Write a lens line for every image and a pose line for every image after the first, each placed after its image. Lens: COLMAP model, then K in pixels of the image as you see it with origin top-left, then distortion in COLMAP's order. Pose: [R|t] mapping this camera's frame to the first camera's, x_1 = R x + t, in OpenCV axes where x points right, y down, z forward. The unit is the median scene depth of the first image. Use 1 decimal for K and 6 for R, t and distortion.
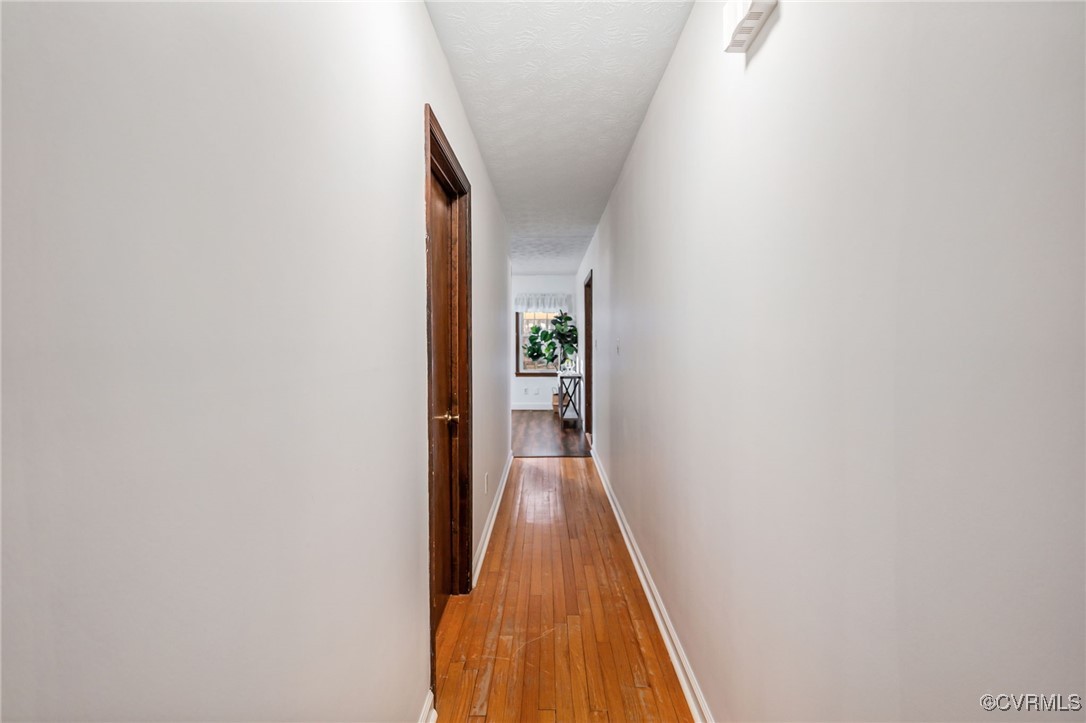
lens RADIAL K [[501.0, 0, 539.5], [0, 501.0, 359.6], [0, 0, 1]] dist [-0.009822, 0.001362]
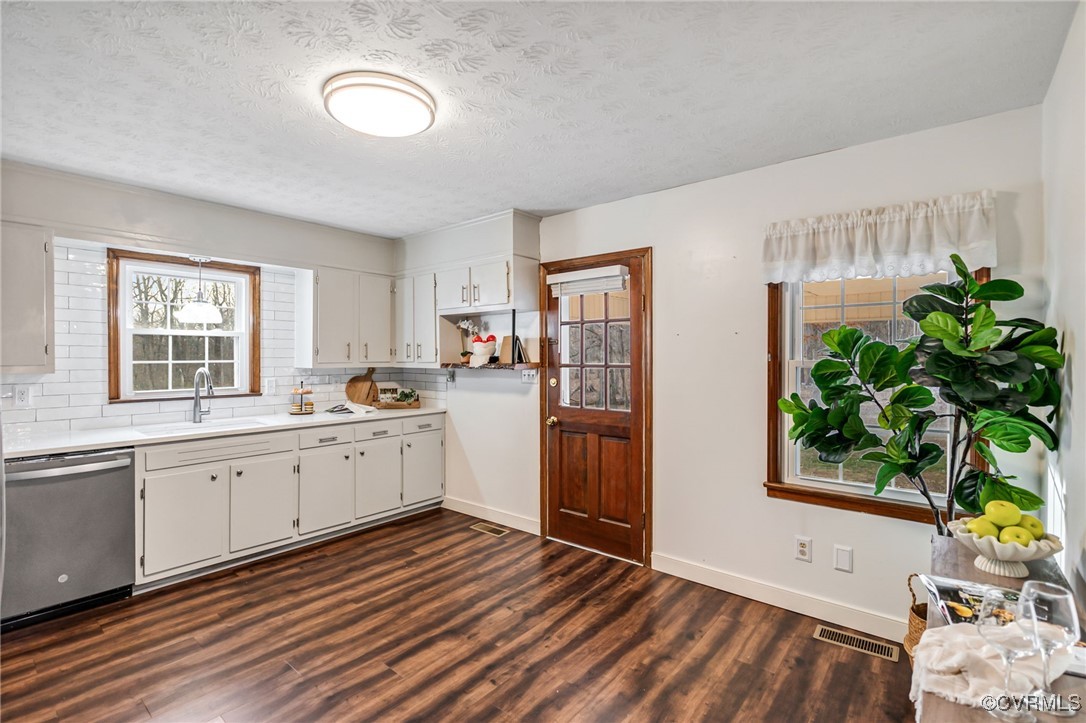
lens RADIAL K [[501.0, 0, 545.2], [0, 501.0, 359.6], [0, 0, 1]] dist [-0.009822, 0.001362]
pose [[0.784004, 0.002964, -0.620749, 0.035873], [-0.020999, 0.999543, -0.021748, -0.040834], [0.620401, 0.030085, 0.783708, 0.691605]]
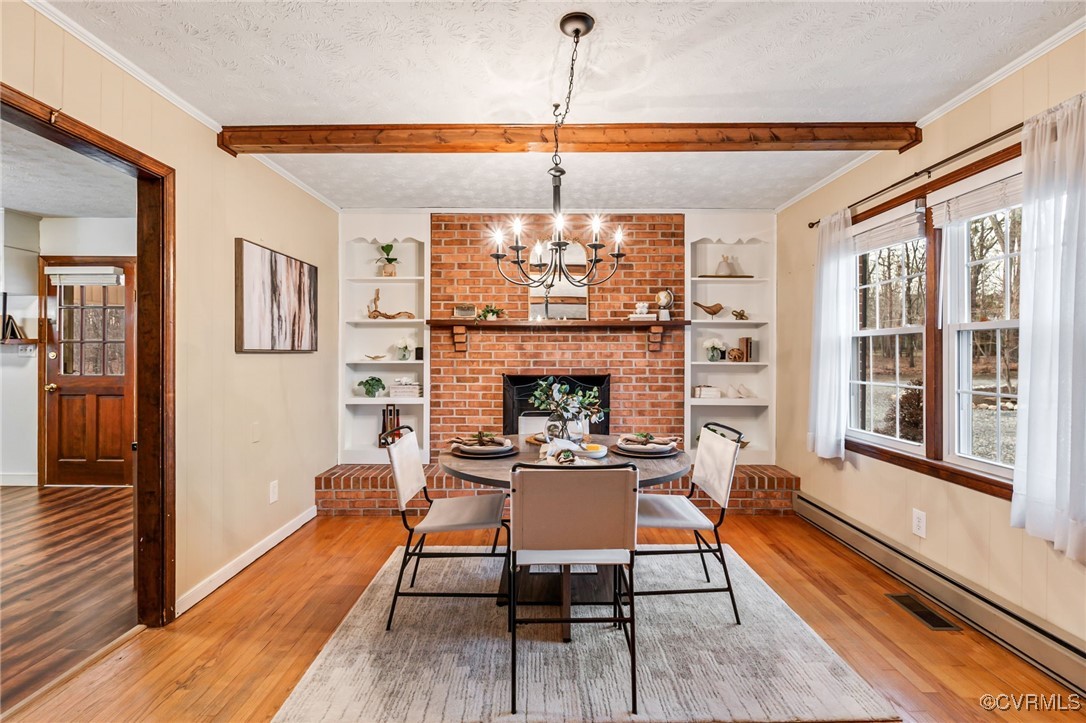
lens RADIAL K [[501.0, 0, 545.2], [0, 501.0, 351.4], [0, 0, 1]] dist [-0.009822, 0.001362]
pose [[0.999788, 0.006300, 0.019581, 0.269598], [-0.005581, 0.999316, -0.036547, -0.019670], [-0.019797, 0.036430, 0.999140, 0.512711]]
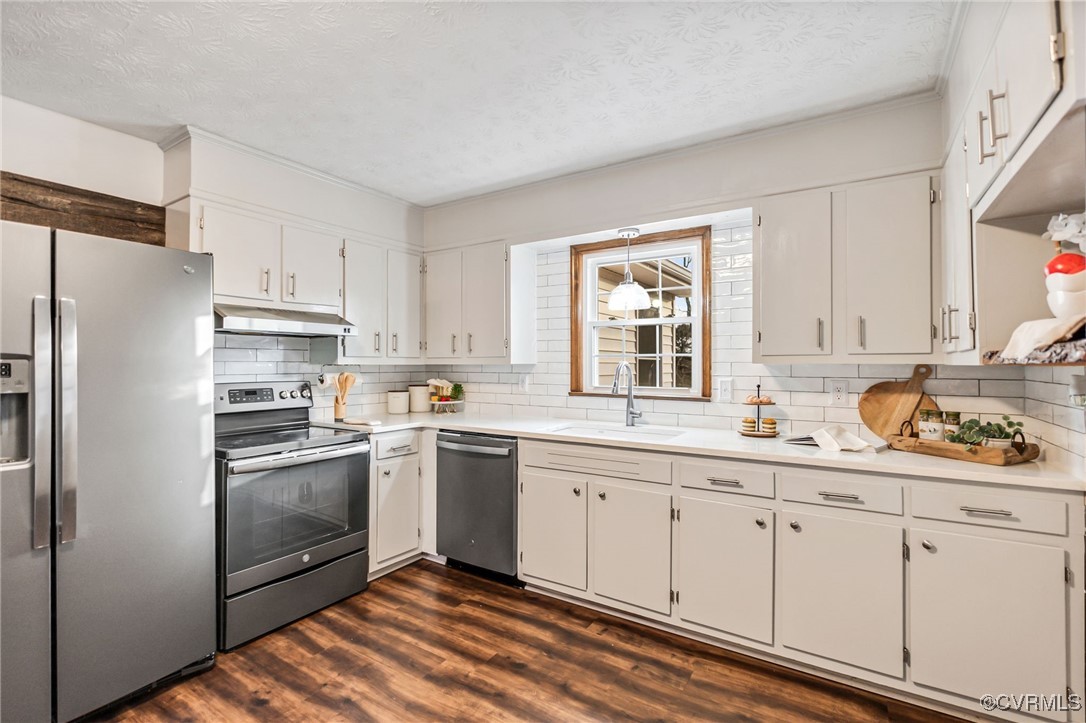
lens RADIAL K [[501.0, 0, 535.1], [0, 501.0, 355.7], [0, 0, 1]] dist [-0.009822, 0.001362]
pose [[-0.534504, -0.015948, -0.845015, -0.102797], [-0.031214, 0.999512, 0.000880, -0.039305], [0.844589, 0.026847, -0.534741, 0.955201]]
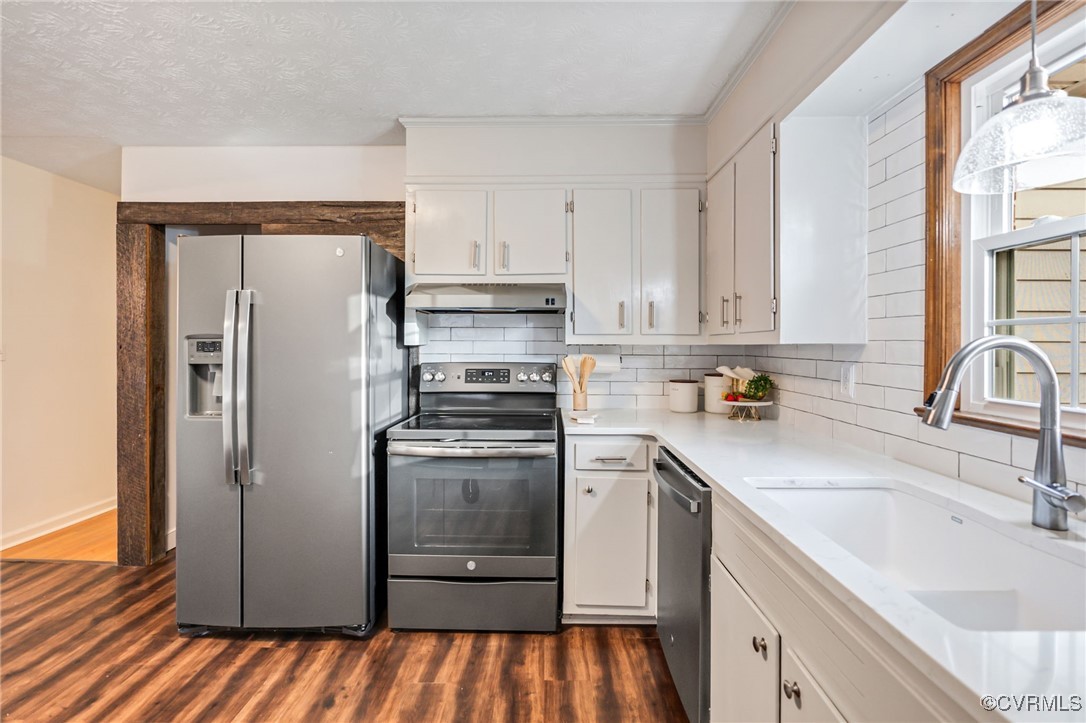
lens RADIAL K [[501.0, 0, 539.7], [0, 501.0, 345.4], [0, 0, 1]] dist [-0.009822, 0.001362]
pose [[-0.999975, -0.006698, -0.002340, -0.306660], [-0.006777, 0.999344, 0.035568, -0.038004], [0.002100, 0.035583, -0.999365, 0.940581]]
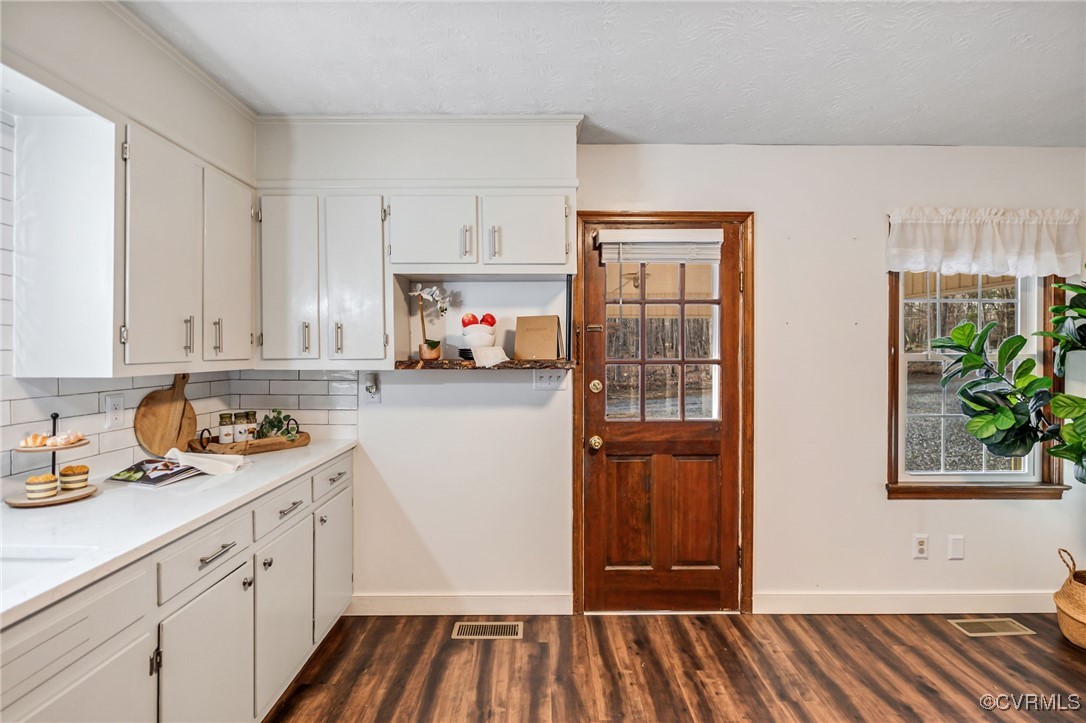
lens RADIAL K [[501.0, 0, 544.3], [0, 501.0, 353.5], [0, 0, 1]] dist [-0.009822, 0.001362]
pose [[0.999674, 0.001311, 0.025487, -0.255882], [-0.000615, 0.999627, -0.027300, -0.042142], [-0.025513, 0.027275, 0.999302, 0.736876]]
